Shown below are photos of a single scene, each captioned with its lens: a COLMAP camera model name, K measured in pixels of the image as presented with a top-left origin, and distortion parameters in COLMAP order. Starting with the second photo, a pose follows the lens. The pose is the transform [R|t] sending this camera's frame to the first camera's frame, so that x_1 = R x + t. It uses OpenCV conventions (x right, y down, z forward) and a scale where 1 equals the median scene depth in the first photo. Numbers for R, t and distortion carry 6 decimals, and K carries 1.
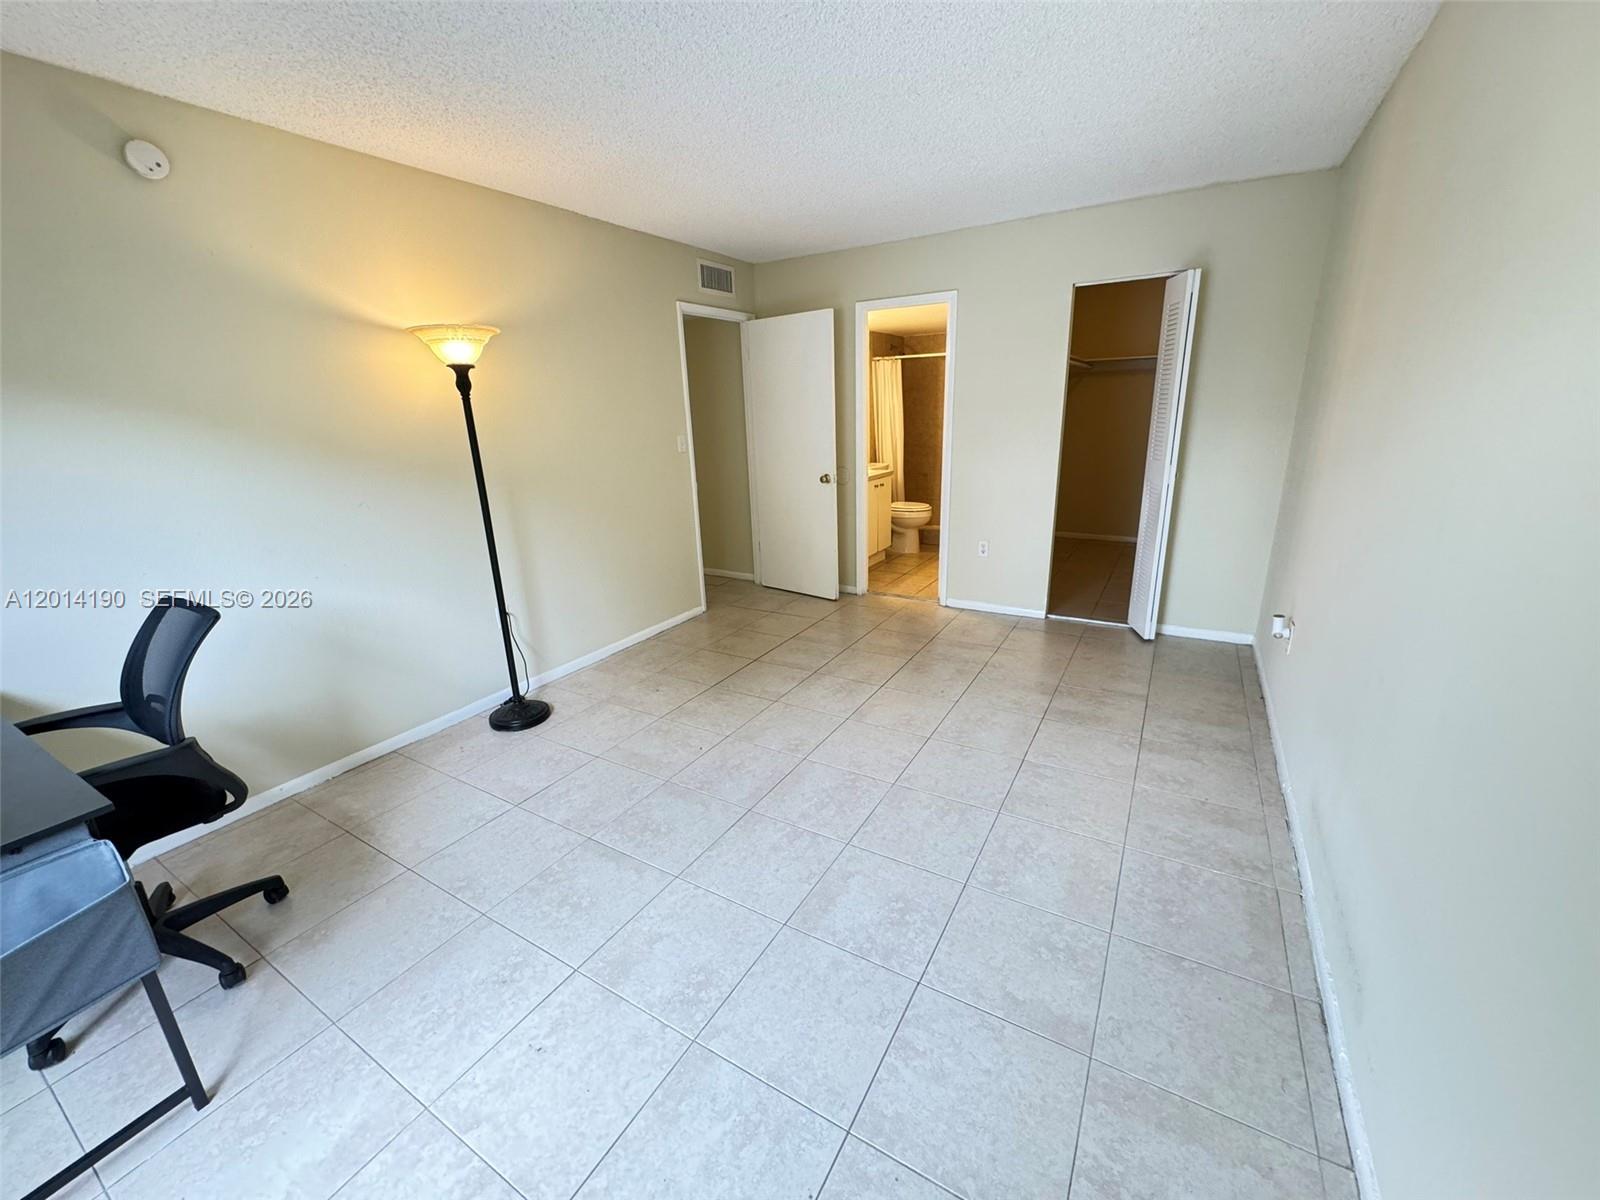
lens RADIAL K [[638.7, 0, 799.5], [0, 638.7, 596.1], [0, 0, 1]] dist [-0.002045, -0.000476]
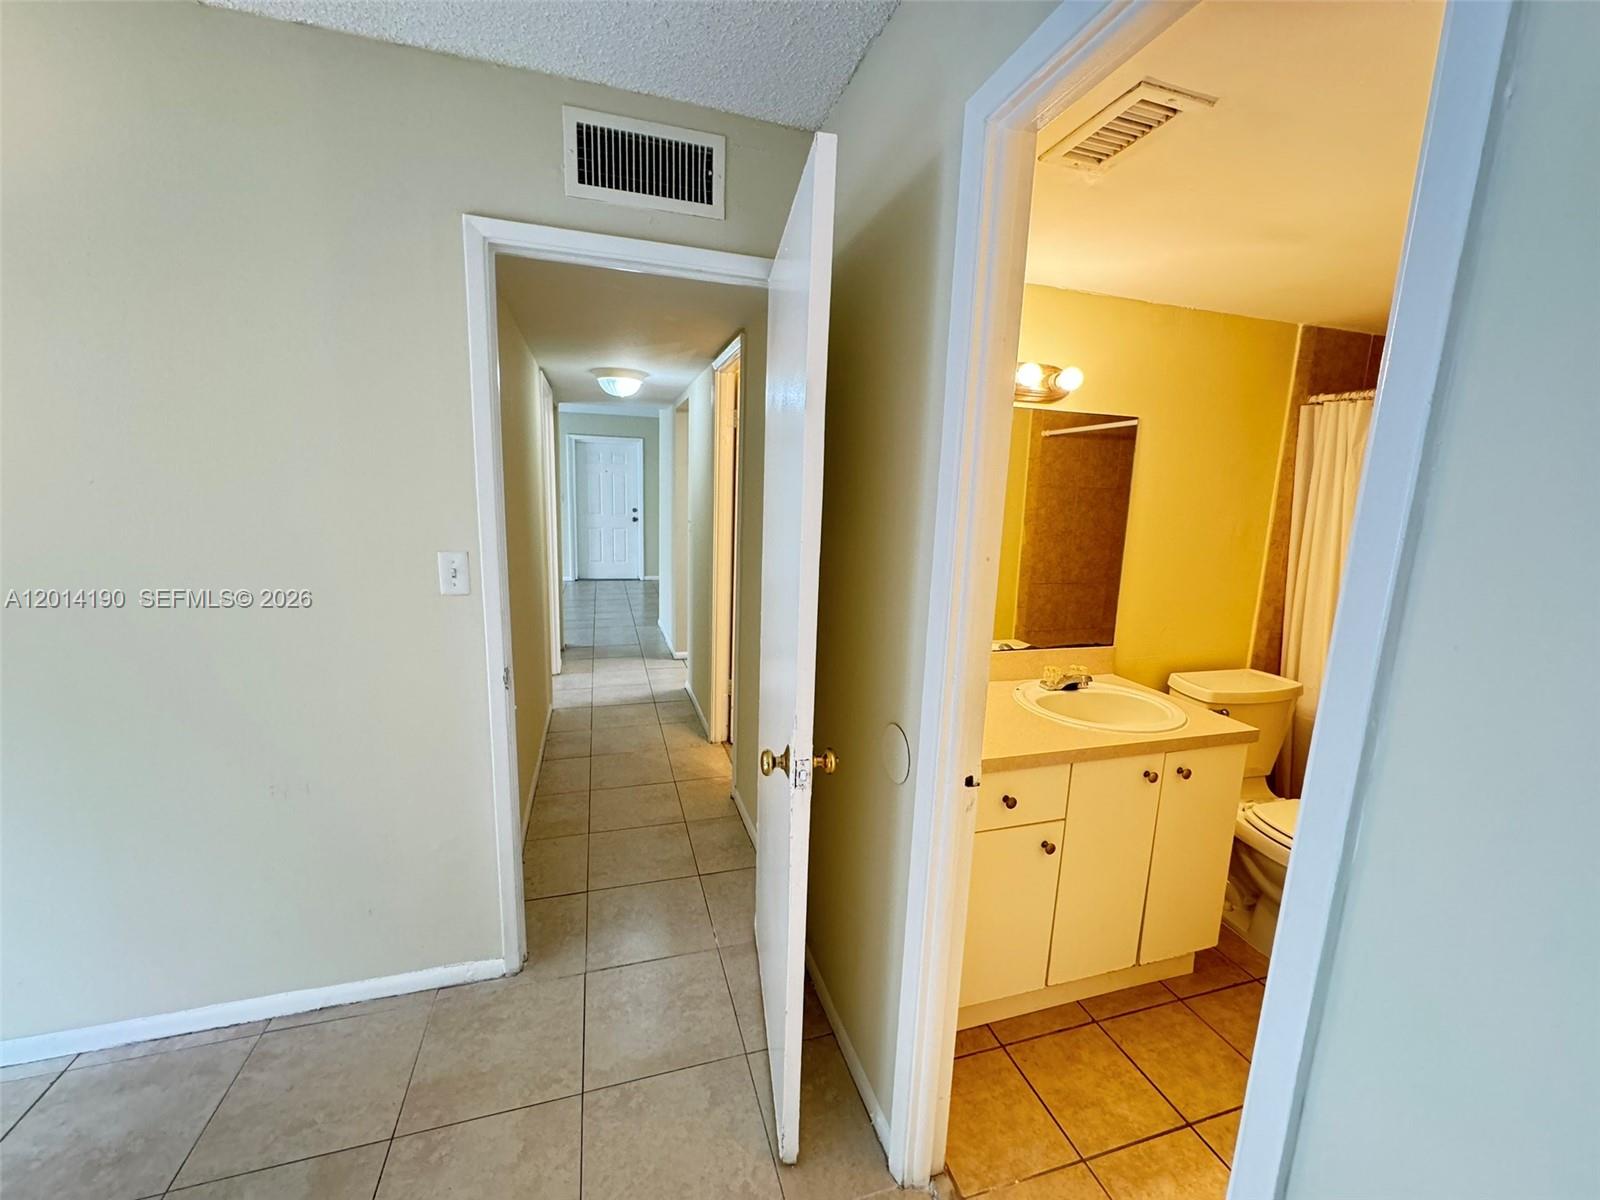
lens RADIAL K [[638.7, 0, 799.5], [0, 638.7, 596.1], [0, 0, 1]] dist [-0.002045, -0.000476]
pose [[0.741124, 0.164127, -0.650998, 0.160074], [-0.246508, 0.968454, -0.036473, -0.180703], [0.624475, 0.187507, 0.758203, 0.574538]]
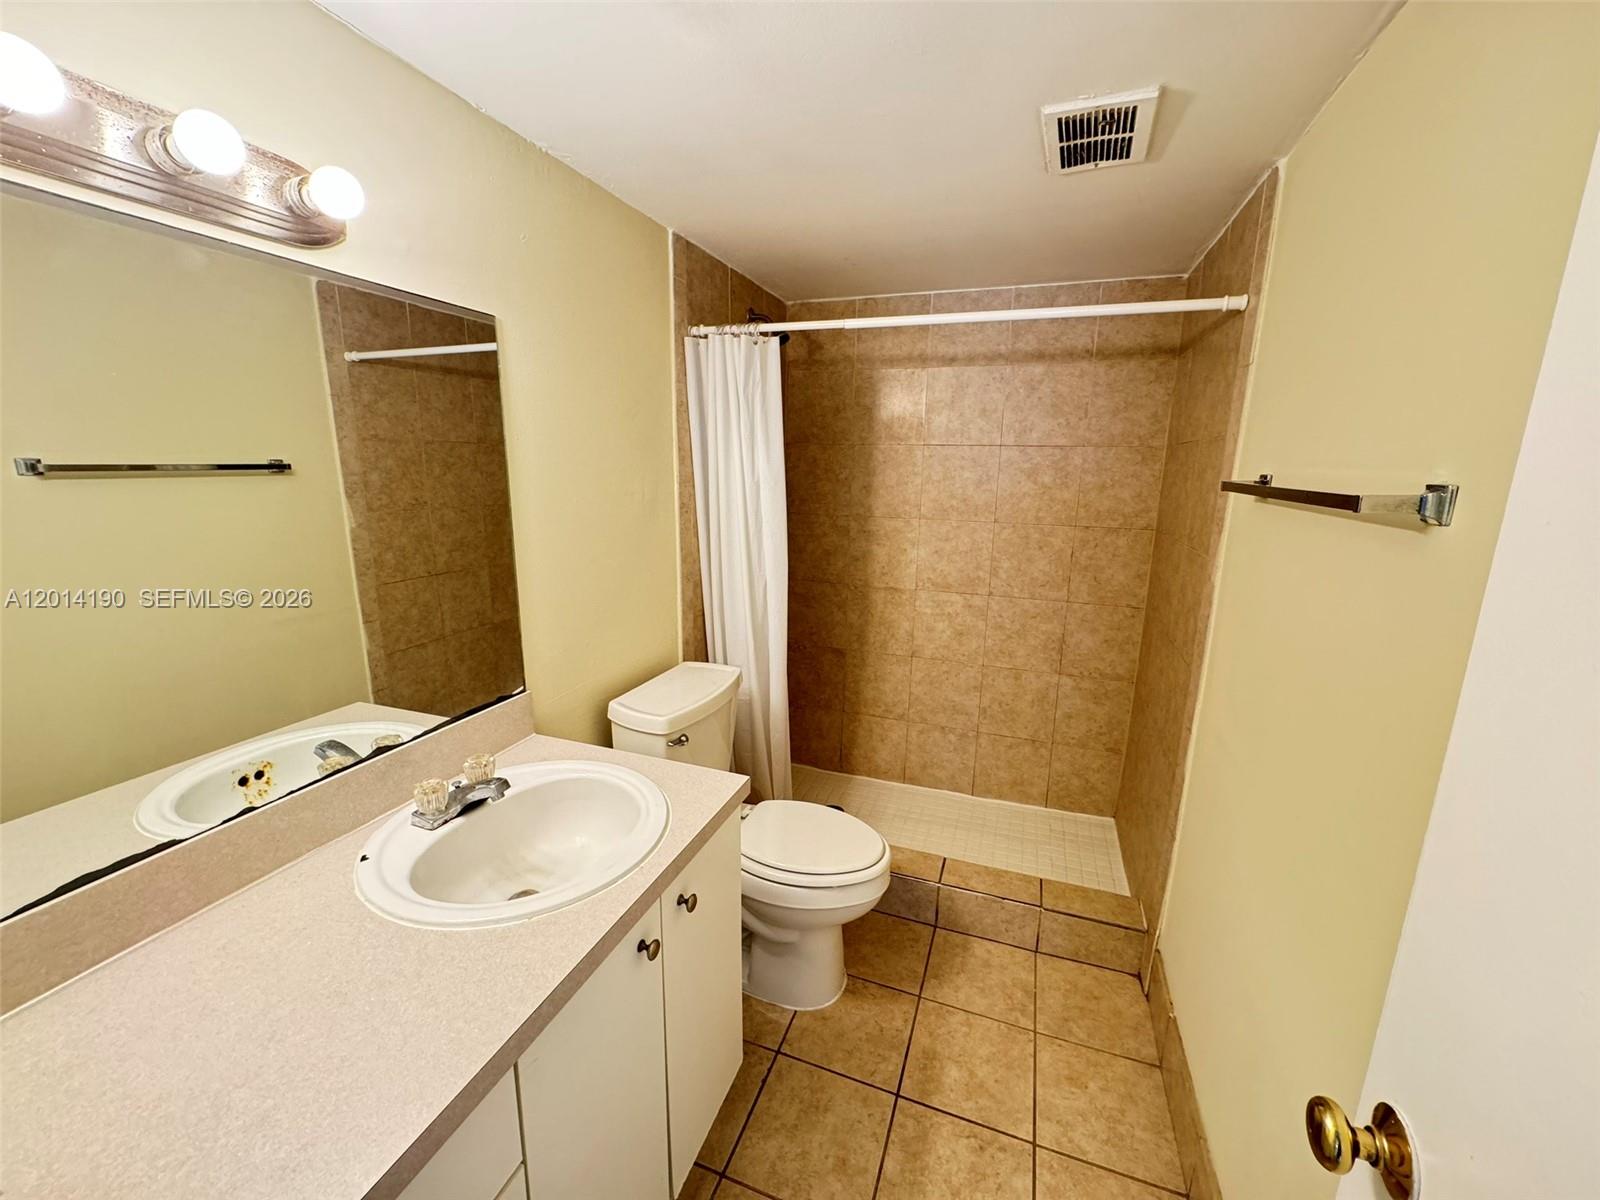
lens RADIAL K [[638.7, 0, 799.5], [0, 638.7, 596.1], [0, 0, 1]] dist [-0.002045, -0.000476]
pose [[0.981992, 0.006098, 0.188824, 0.114317], [0.010381, 0.996228, -0.086157, -0.223175], [-0.188637, 0.086565, 0.978224, 0.718216]]
